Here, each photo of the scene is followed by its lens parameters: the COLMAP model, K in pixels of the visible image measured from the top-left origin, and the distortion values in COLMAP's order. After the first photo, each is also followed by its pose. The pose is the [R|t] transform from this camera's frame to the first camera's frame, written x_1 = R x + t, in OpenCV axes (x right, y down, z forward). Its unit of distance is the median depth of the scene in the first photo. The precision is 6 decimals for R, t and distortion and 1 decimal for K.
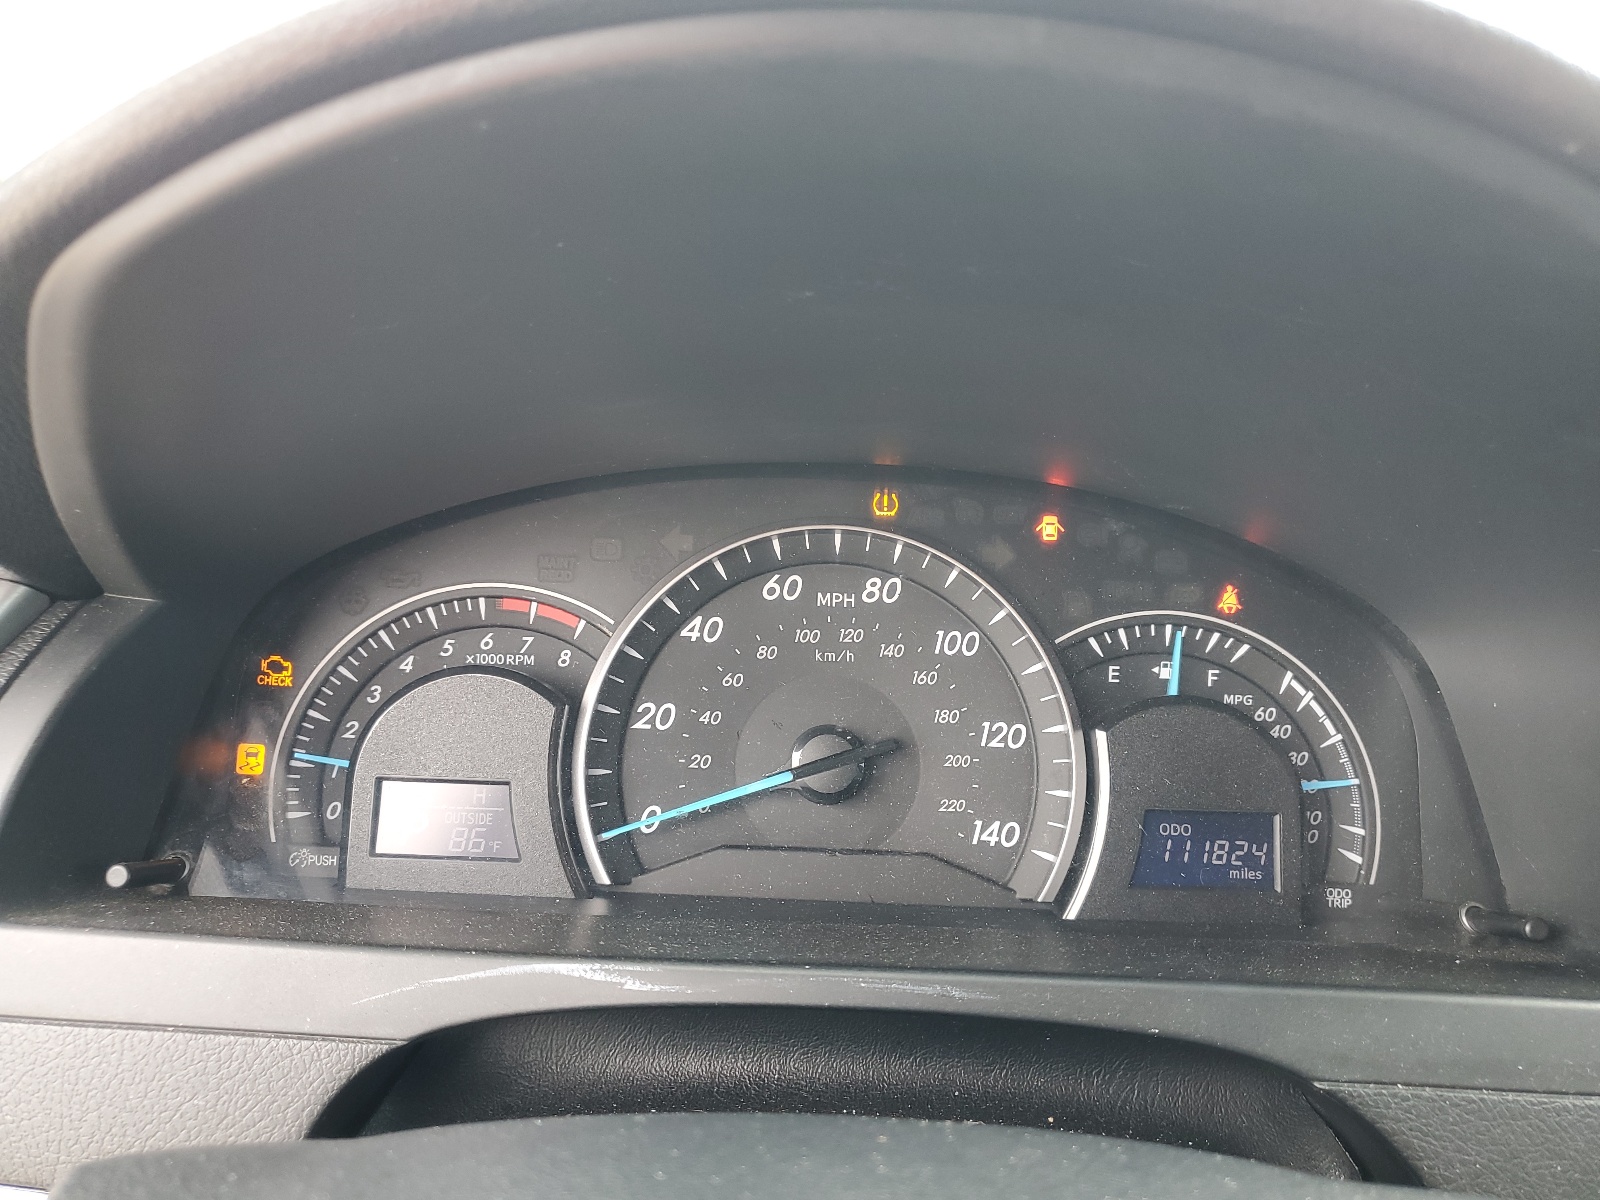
lens RADIAL K [[1172.6, 0, 800.0], [0, 1172.6, 600.0], [0, 0, 1]] dist [-0.001406, -0.000856]
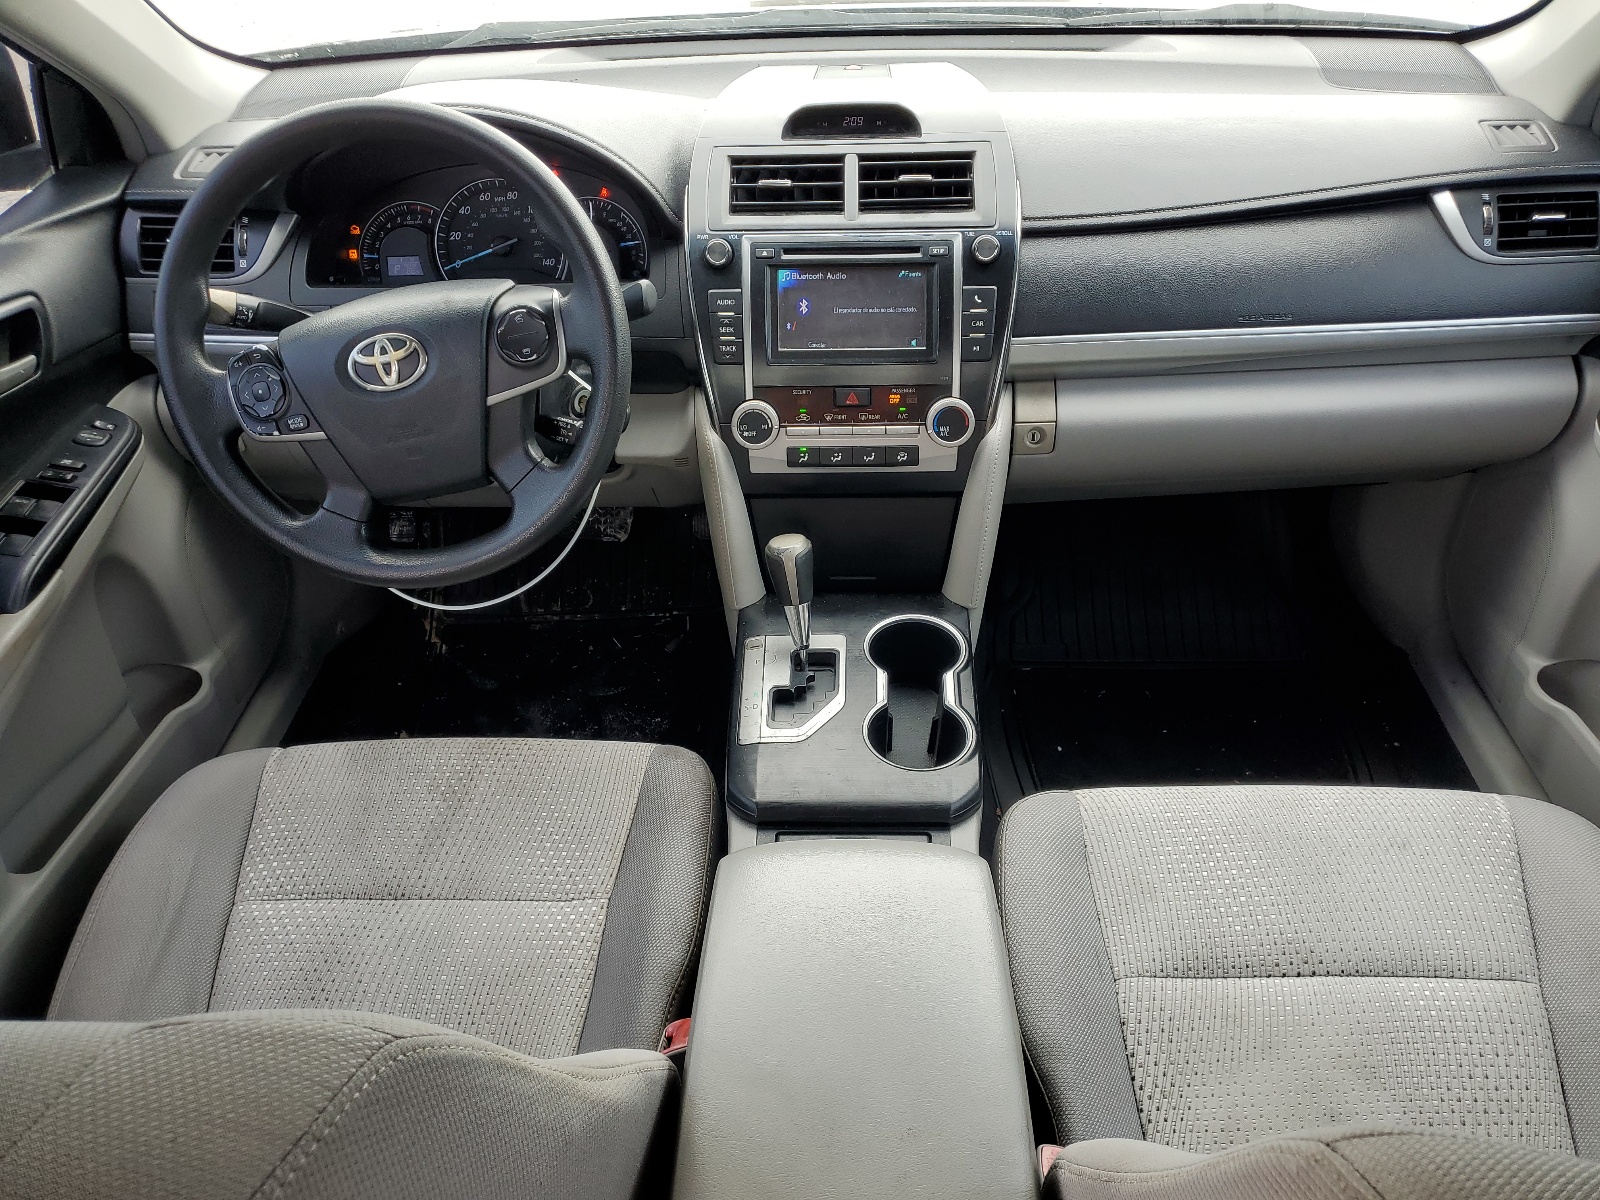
lens RADIAL K [[1172.6, 0, 800.0], [0, 1172.6, 600.0], [0, 0, 1]] dist [-0.001406, -0.000856]
pose [[0.996327, -0.042958, -0.074074, 1.174392], [0.067995, 0.922709, 0.379453, -0.169266], [0.052048, -0.383096, 0.922241, -2.774983]]
